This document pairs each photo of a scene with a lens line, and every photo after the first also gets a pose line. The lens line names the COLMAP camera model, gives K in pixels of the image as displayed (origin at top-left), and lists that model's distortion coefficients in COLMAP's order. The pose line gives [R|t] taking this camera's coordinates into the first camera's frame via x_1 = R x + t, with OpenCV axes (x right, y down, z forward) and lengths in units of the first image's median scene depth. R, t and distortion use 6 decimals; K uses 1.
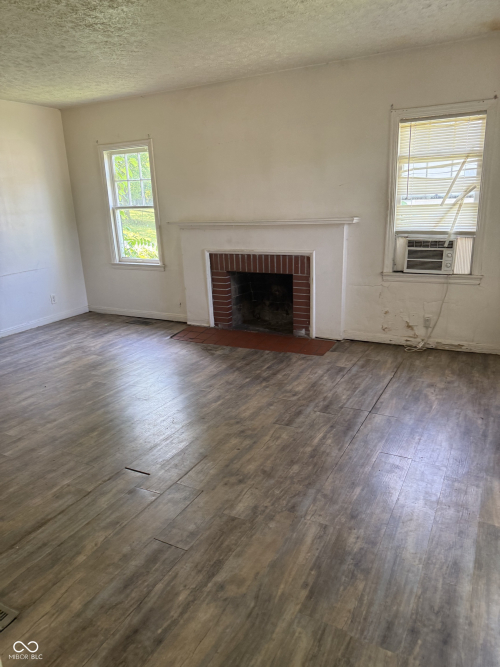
lens RADIAL K [[469.8, 0, 255.8], [0, 469.8, 335.3], [0, 0, 1]] dist [0.062000, -0.078186]
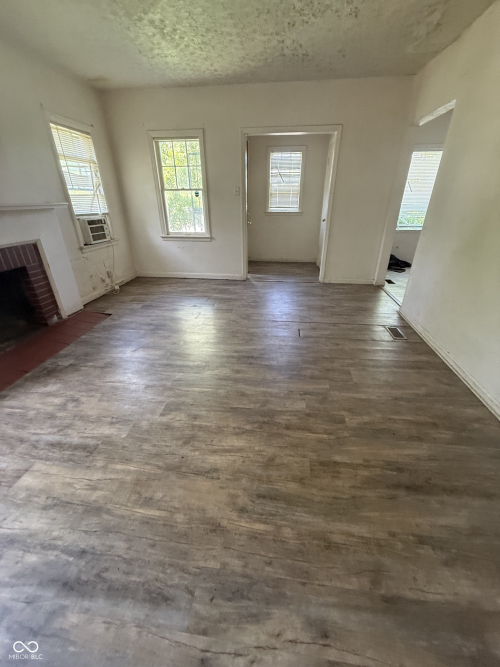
lens RADIAL K [[267.3, 0, 250.8], [0, 267.3, 331.2], [0, 0, 1]] dist [-0.001223, 0.001345]
pose [[-0.347645, -0.384795, 0.855030, -0.716365], [0.276520, 0.829275, 0.485634, -0.189921], [-0.895924, 0.405261, -0.181889, 0.894859]]
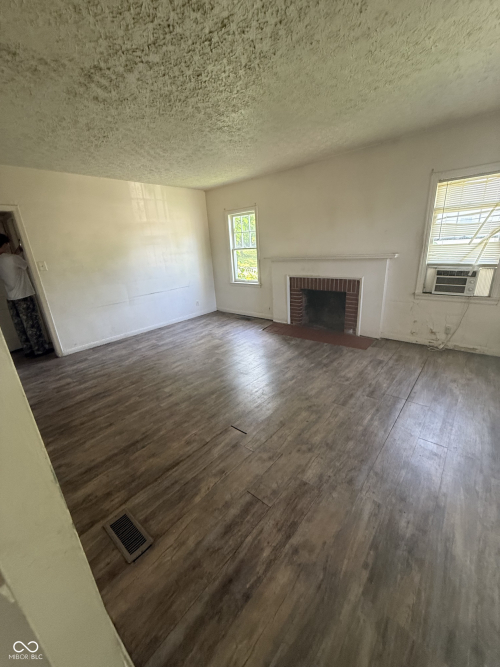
lens RADIAL K [[267.3, 0, 251.4], [0, 267.3, 331.8], [0, 0, 1]] dist [-0.001223, 0.001345]
pose [[0.975097, 0.049869, -0.216101, -0.028745], [-0.040018, 0.997961, 0.049726, -0.042835], [0.218140, -0.039839, 0.975104, 0.130688]]
